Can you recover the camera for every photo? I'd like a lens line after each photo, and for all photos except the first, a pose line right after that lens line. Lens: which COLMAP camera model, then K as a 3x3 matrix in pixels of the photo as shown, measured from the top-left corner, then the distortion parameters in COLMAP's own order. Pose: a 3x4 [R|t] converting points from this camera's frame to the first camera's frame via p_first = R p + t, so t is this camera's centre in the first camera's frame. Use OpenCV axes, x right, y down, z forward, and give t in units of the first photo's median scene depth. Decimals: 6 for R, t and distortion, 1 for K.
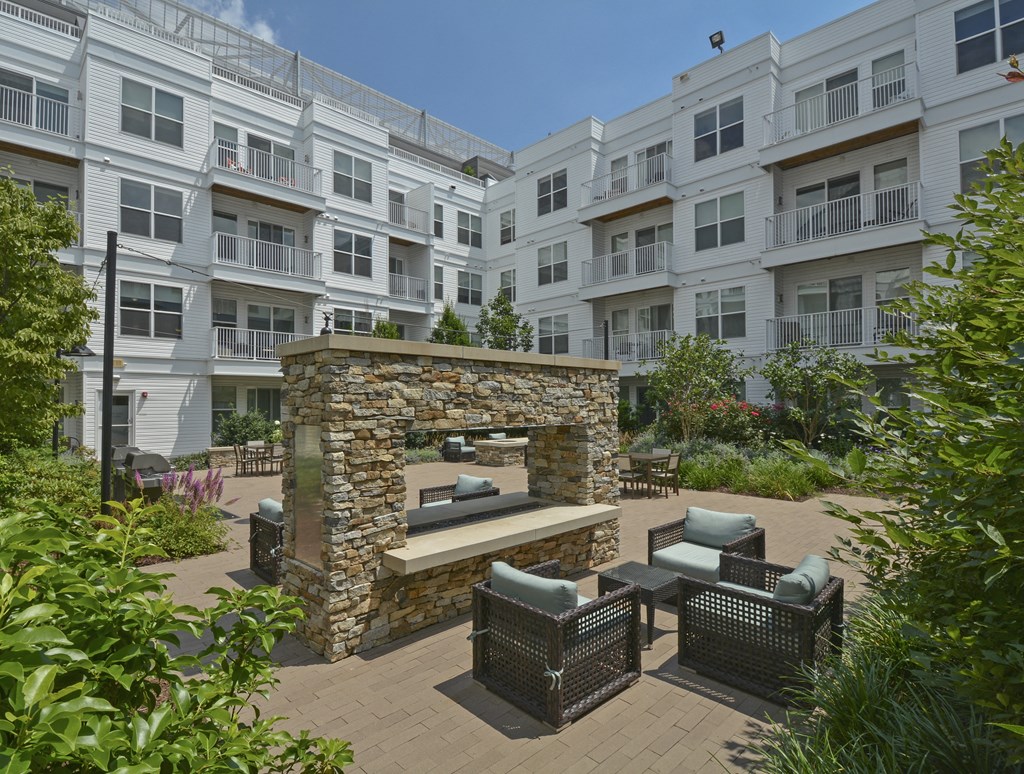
lens RADIAL K [[537.5, 0, 519.9], [0, 537.5, 392.7], [0, 0, 1]] dist [0.000370, -0.001555]
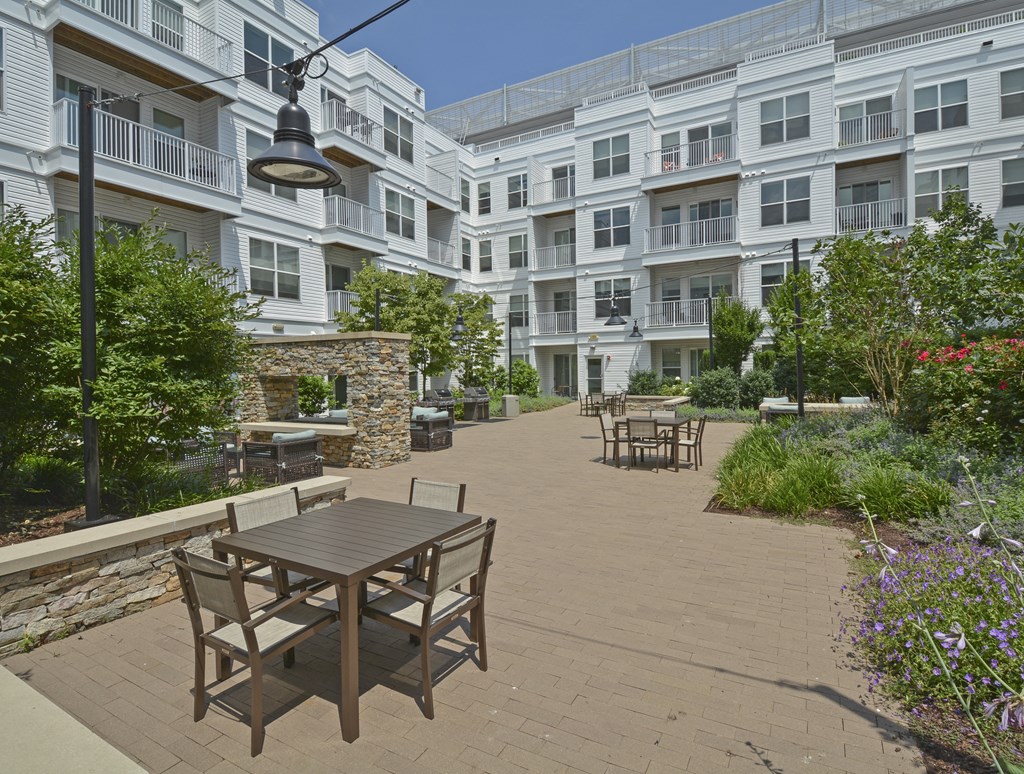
lens RADIAL K [[537.5, 0, 519.2], [0, 537.5, 378.3], [0, 0, 1]] dist [0.000370, -0.001555]
pose [[0.270159, 0.013560, -0.962720, 0.599912], [0.033301, 0.999171, 0.023419, 0.016351], [0.962240, -0.038386, 0.269483, 0.361381]]
